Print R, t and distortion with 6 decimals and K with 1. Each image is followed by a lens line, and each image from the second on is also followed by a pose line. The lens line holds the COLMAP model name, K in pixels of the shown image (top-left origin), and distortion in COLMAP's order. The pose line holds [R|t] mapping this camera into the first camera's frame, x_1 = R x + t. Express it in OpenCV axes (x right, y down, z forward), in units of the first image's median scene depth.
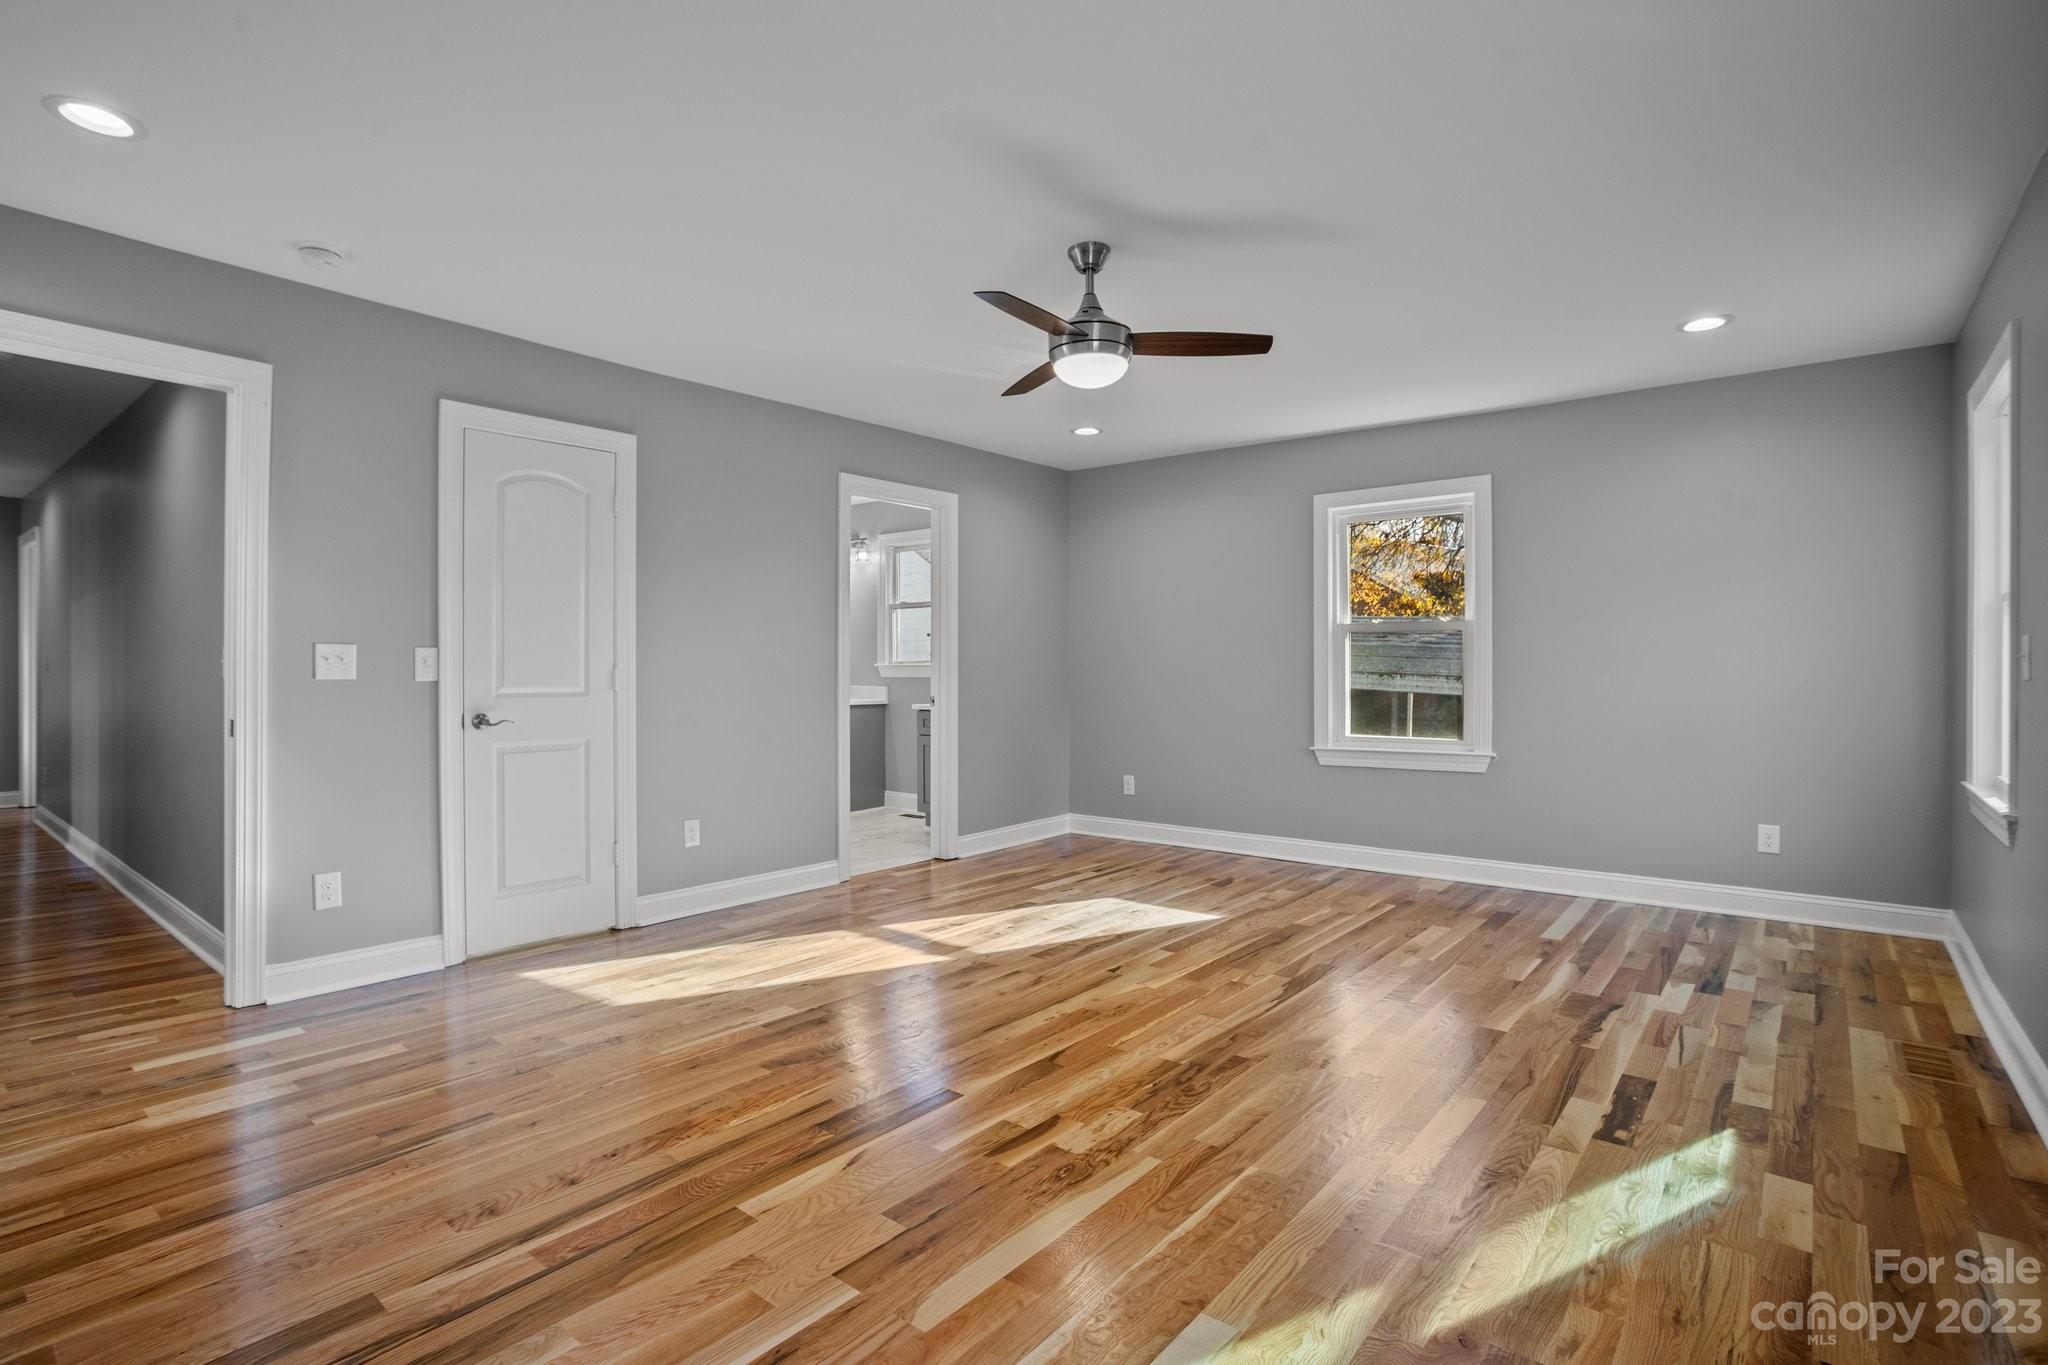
lens RADIAL K [[978.5, 0, 1008.1], [0, 978.5, 684.1], [0, 0, 1]] dist [-0.044319, 0.015284]
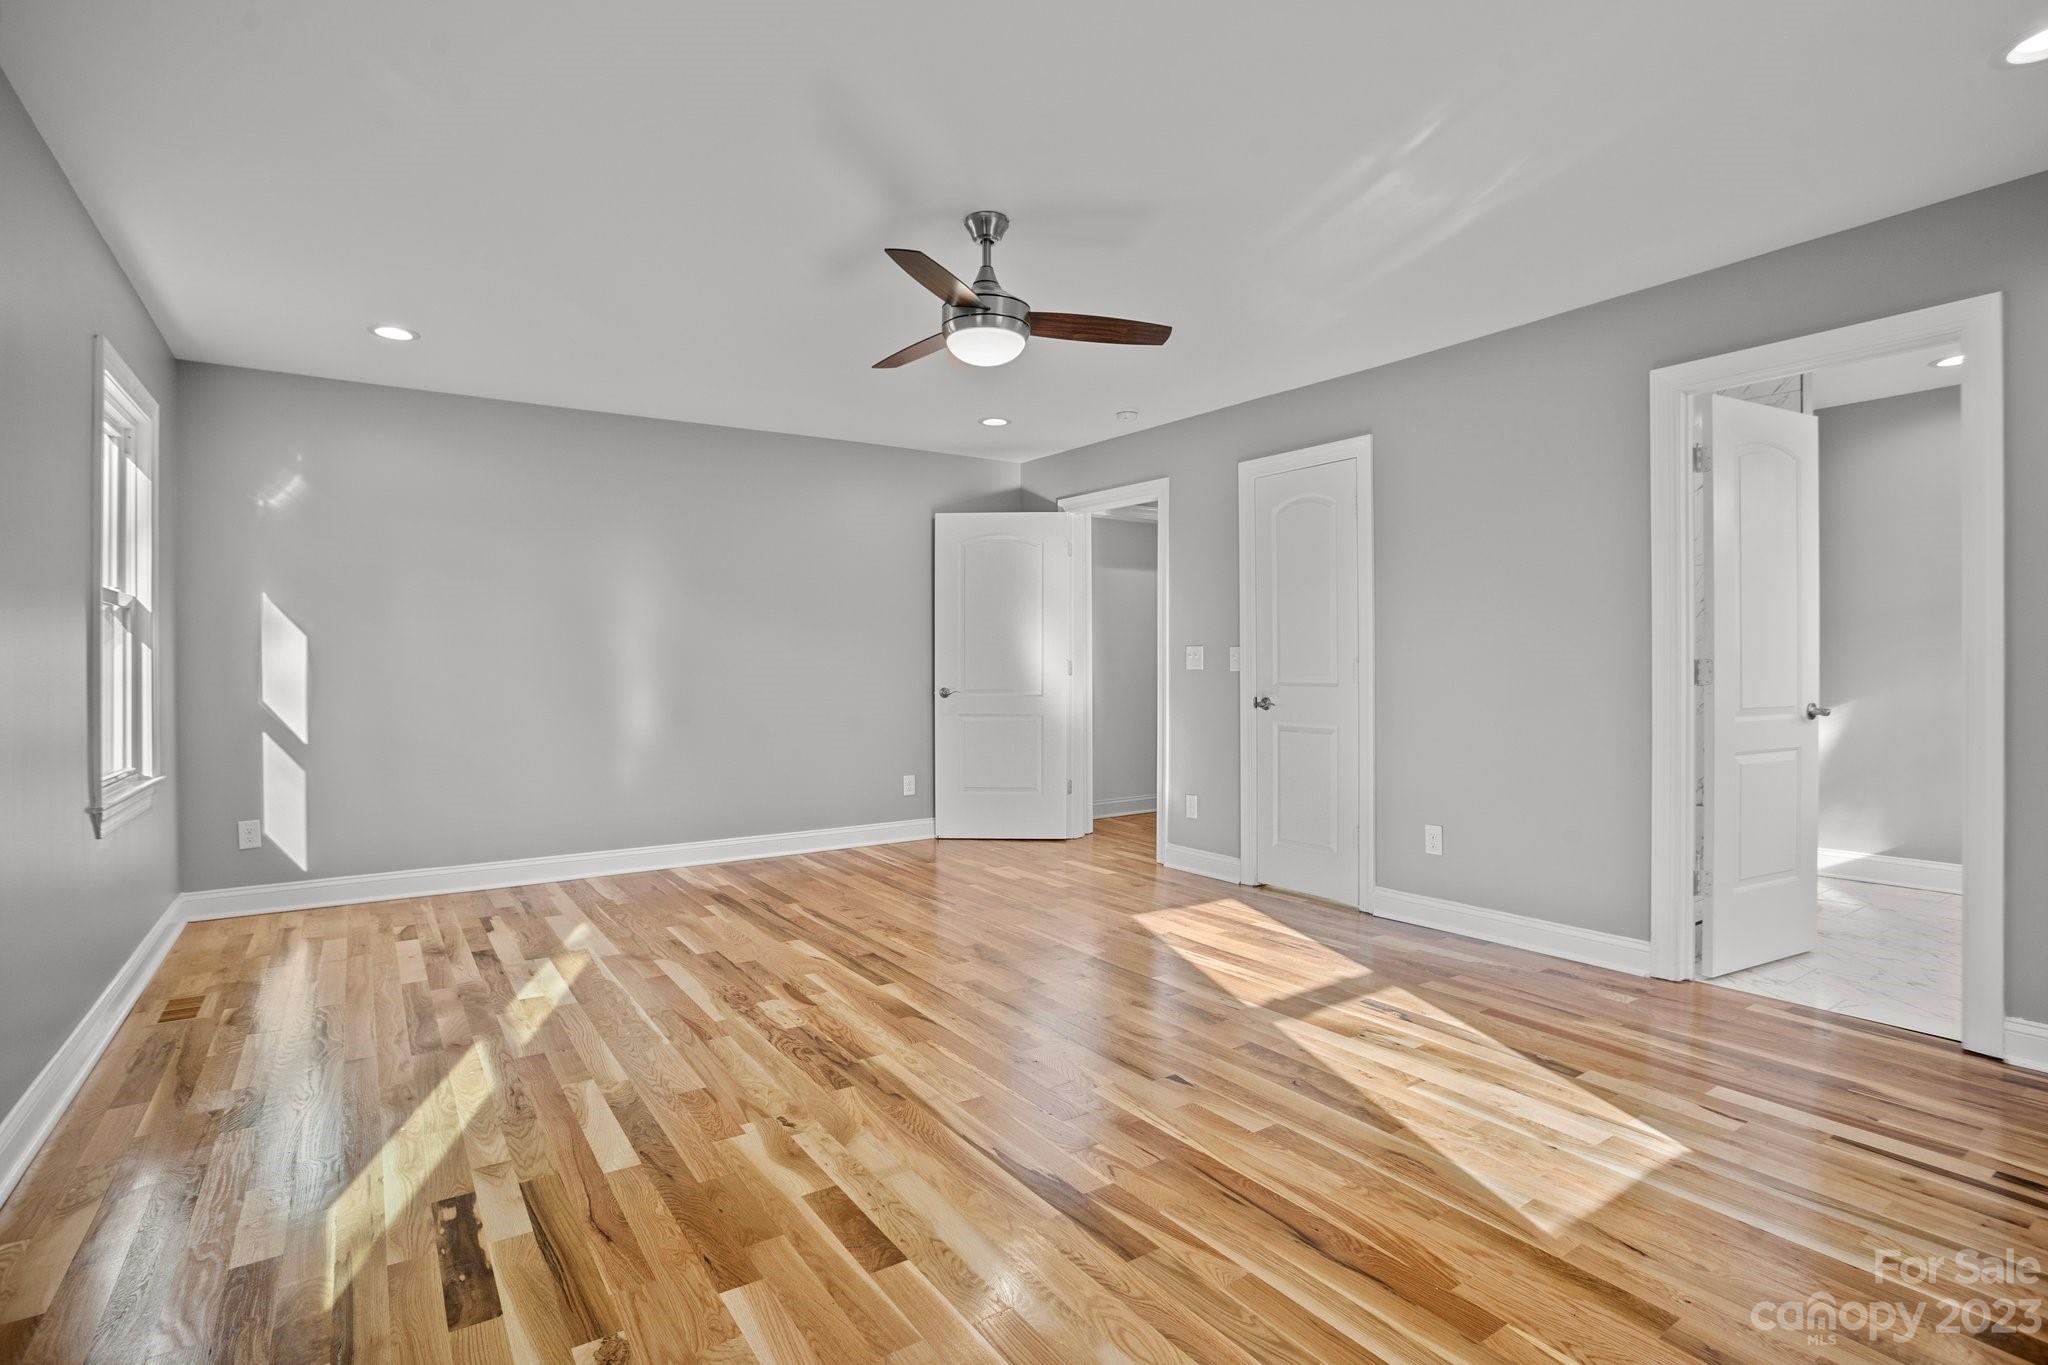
lens RADIAL K [[978.5, 0, 1010.9], [0, 978.5, 668.7], [0, 0, 1]] dist [-0.044319, 0.015284]
pose [[-0.273483, 0.003330, -0.961871, 1.177896], [-0.005153, 0.999975, 0.004927, -0.018465], [0.961863, 0.006304, -0.273459, 1.525785]]
